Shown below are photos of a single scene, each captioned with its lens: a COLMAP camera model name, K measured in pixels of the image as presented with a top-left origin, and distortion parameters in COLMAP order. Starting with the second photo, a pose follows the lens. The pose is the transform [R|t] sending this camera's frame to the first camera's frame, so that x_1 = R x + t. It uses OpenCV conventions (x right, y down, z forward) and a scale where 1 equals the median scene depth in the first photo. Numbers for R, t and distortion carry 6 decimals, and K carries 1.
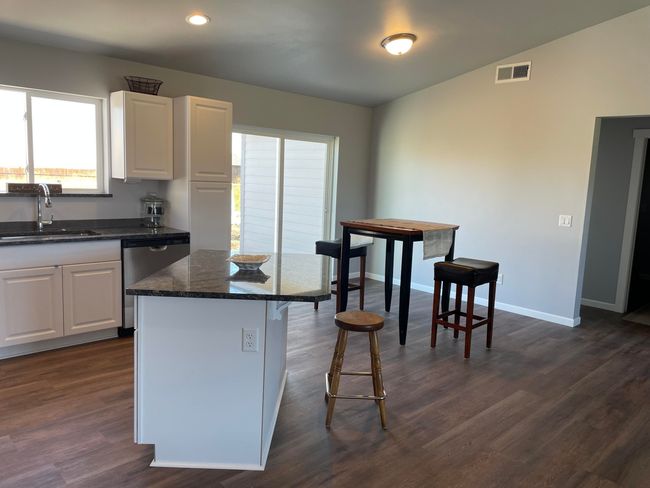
lens RADIAL K [[497.2, 0, 325.0], [0, 497.2, 244.0], [0, 0, 1]] dist [0.083796, -0.090713]
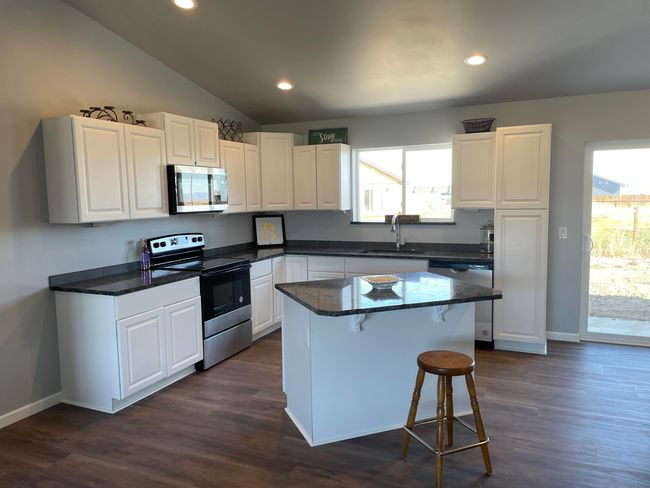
lens RADIAL K [[497.2, 0, 325.0], [0, 497.2, 244.0], [0, 0, 1]] dist [0.083796, -0.090713]
pose [[0.362682, 0.043495, -0.930897, 0.555811], [-0.087259, 0.996107, 0.012545, -0.036574], [0.927819, 0.076679, 0.365066, 0.294804]]
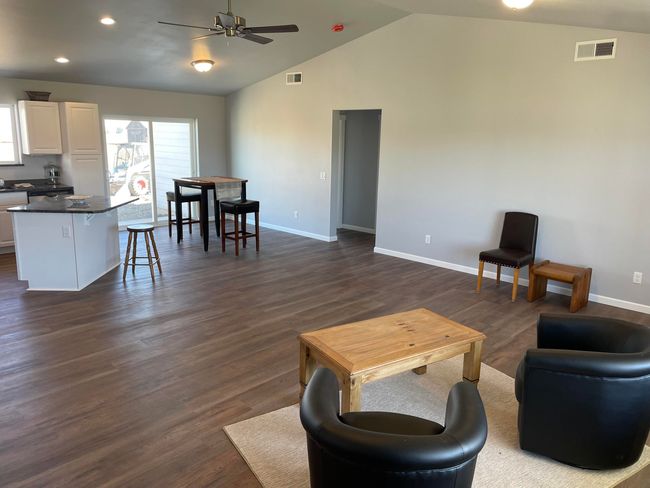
lens RADIAL K [[497.2, 0, 325.0], [0, 497.2, 244.0], [0, 0, 1]] dist [0.083796, -0.090713]
pose [[0.999285, -0.027003, 0.026480, 0.491211], [0.024844, 0.996588, 0.078711, 0.052589], [-0.028515, -0.077996, 0.996546, -0.665947]]
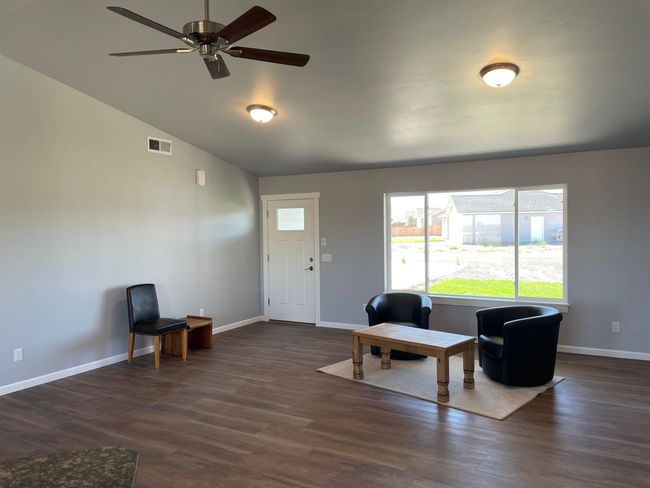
lens RADIAL K [[497.2, 0, 325.0], [0, 497.2, 244.0], [0, 0, 1]] dist [0.083796, -0.090713]
pose [[-0.263275, -0.085967, 0.960883, -0.988918], [0.139269, 0.982201, 0.126034, -0.243007], [-0.954615, 0.167003, -0.246617, 1.229669]]
